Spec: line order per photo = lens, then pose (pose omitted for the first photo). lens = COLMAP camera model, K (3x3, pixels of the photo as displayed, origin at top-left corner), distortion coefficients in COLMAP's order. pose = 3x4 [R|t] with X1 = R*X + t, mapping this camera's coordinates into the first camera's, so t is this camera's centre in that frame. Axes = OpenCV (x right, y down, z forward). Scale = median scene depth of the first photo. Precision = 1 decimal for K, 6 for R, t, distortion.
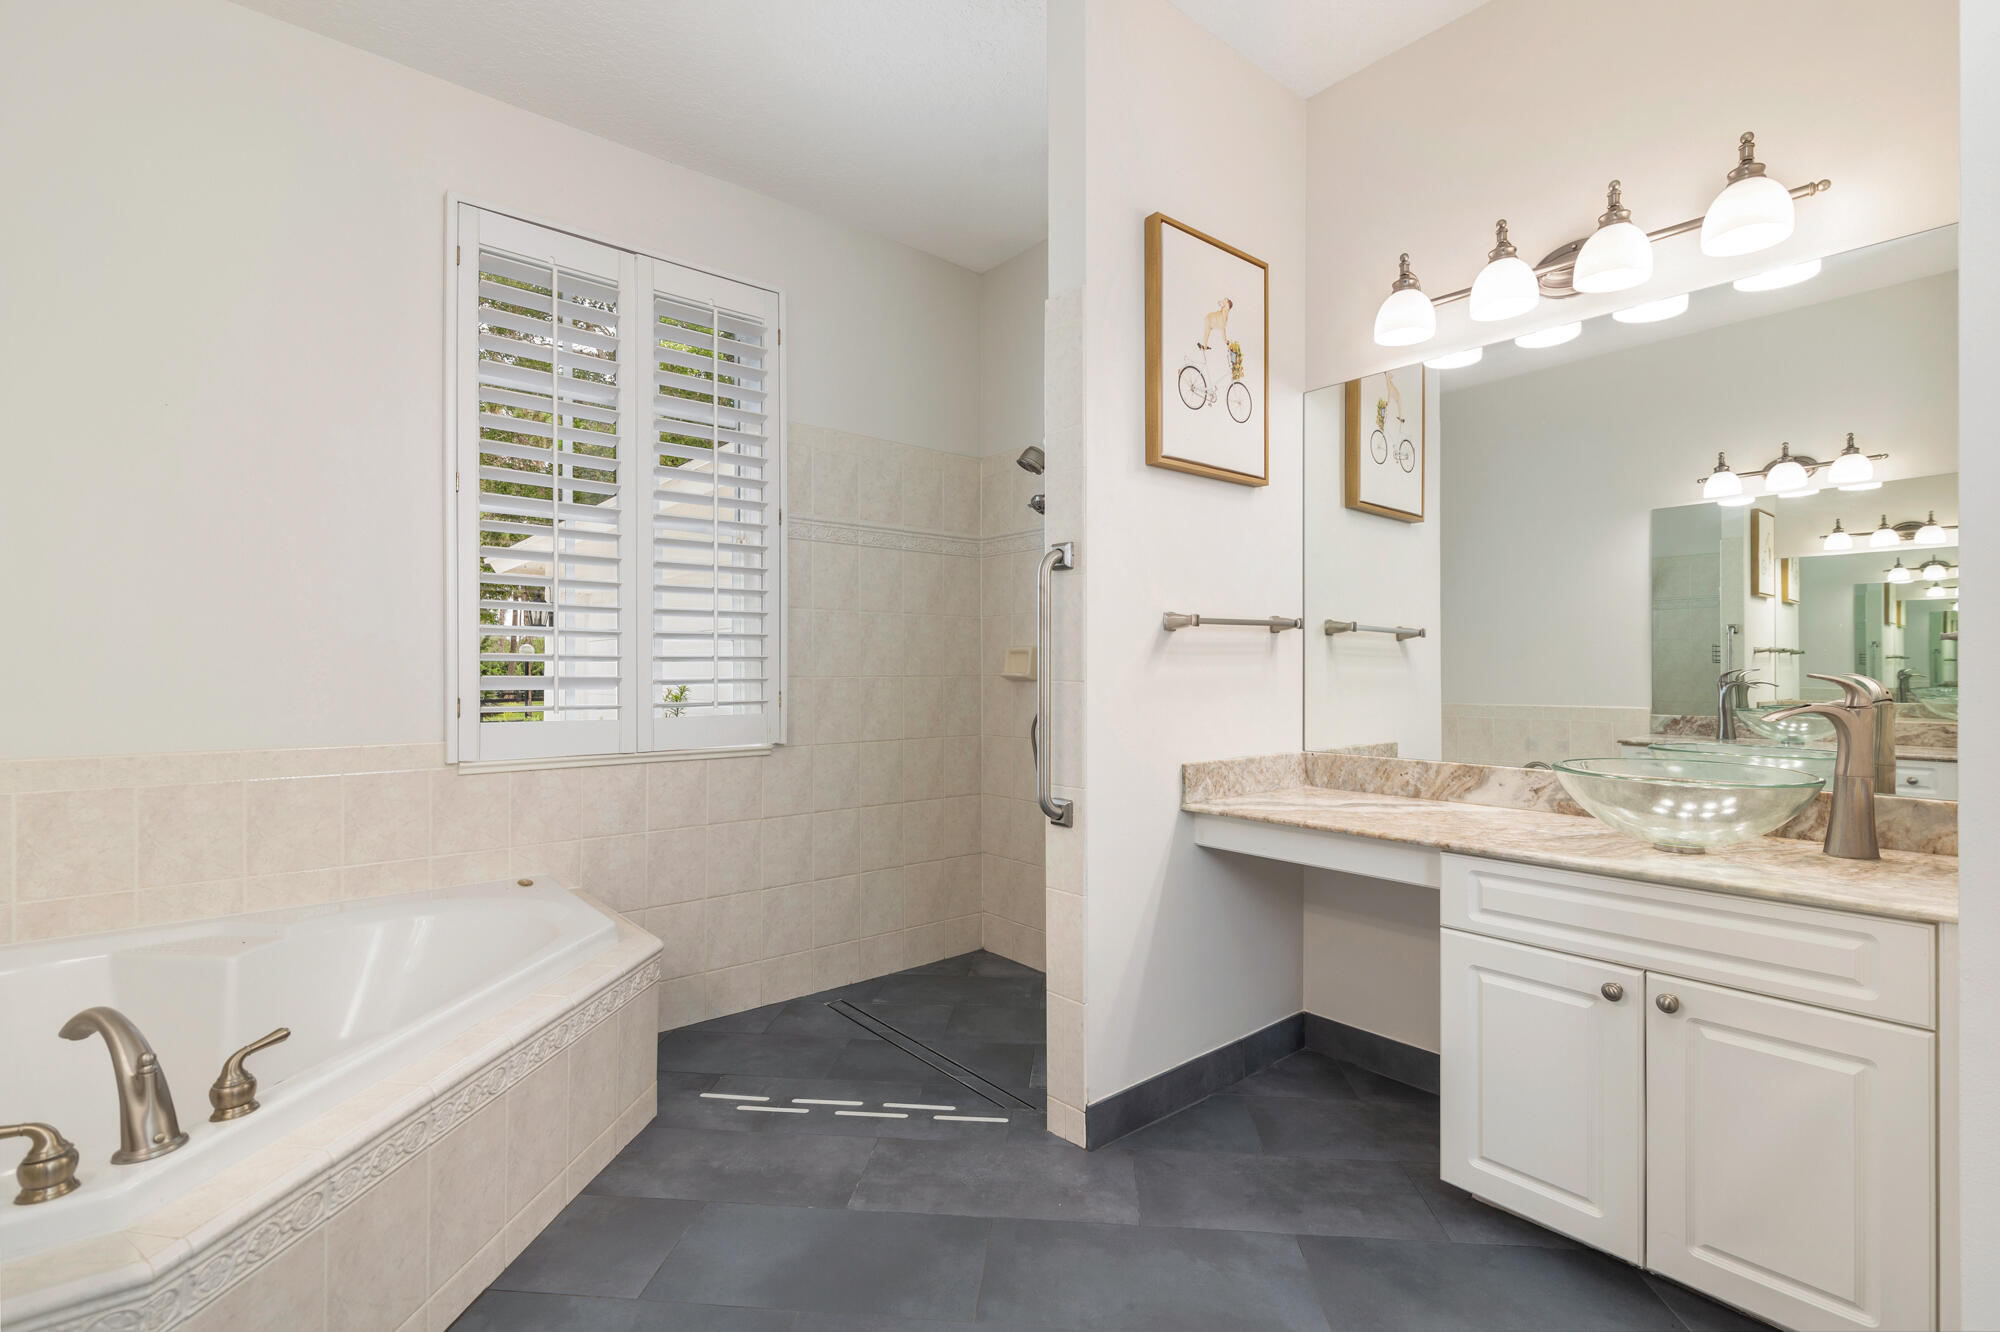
lens RADIAL K [[905.0, 0, 1001.9], [0, 905.0, 663.5], [0, 0, 1]] dist [-0.003202, -0.000280]
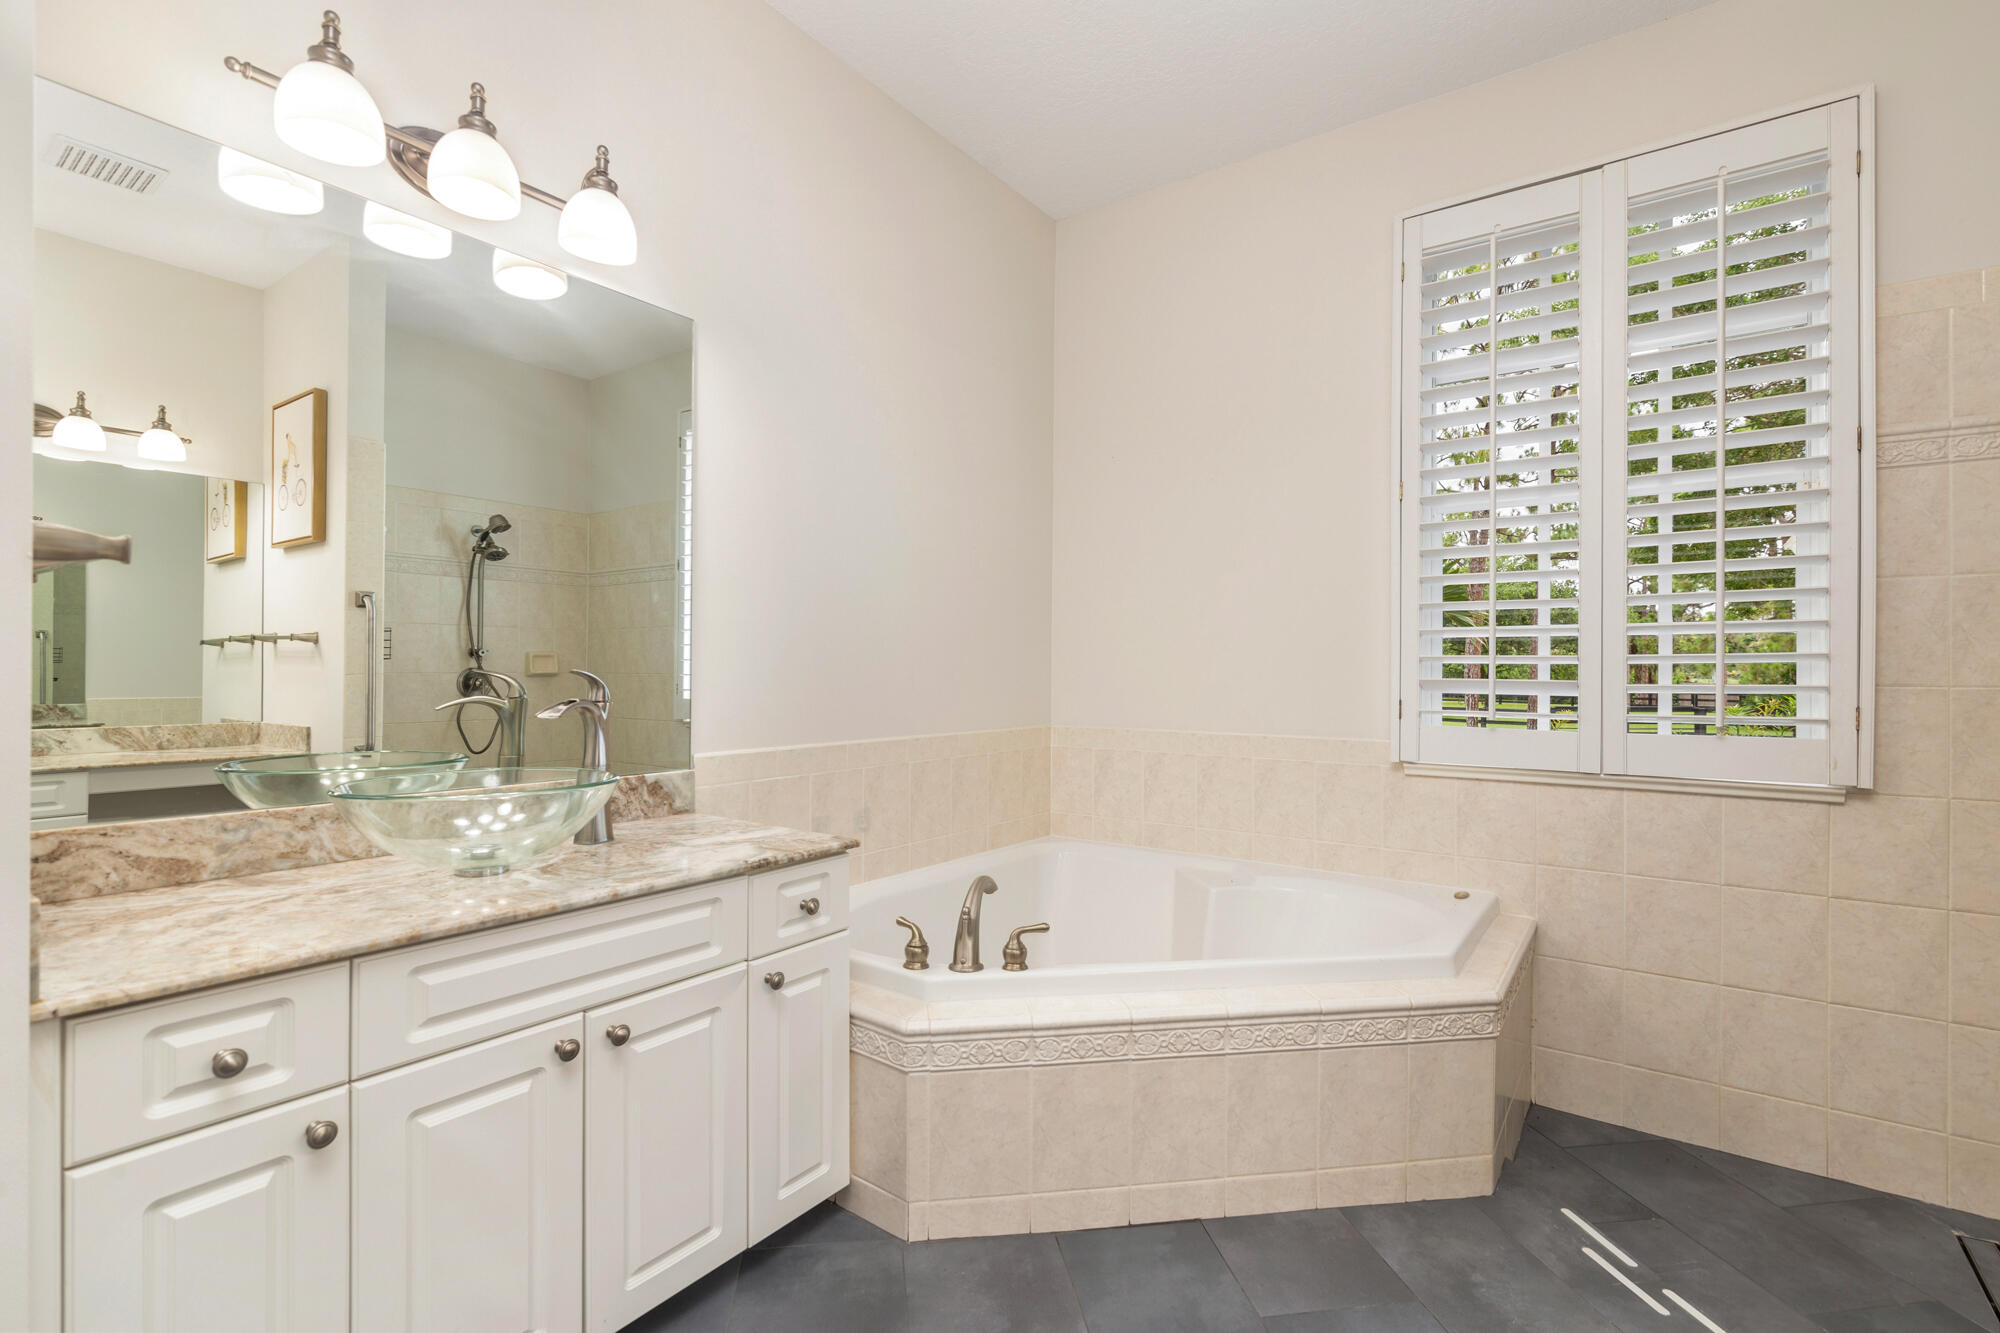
lens RADIAL K [[905.0, 0, 1000.9], [0, 905.0, 672.3], [0, 0, 1]] dist [-0.003202, -0.000280]
pose [[0.244429, 0.001300, -0.969666, 0.334598], [0.000068, 0.999999, 0.001358, 0.006726], [0.969667, -0.000398, 0.244429, 0.352804]]
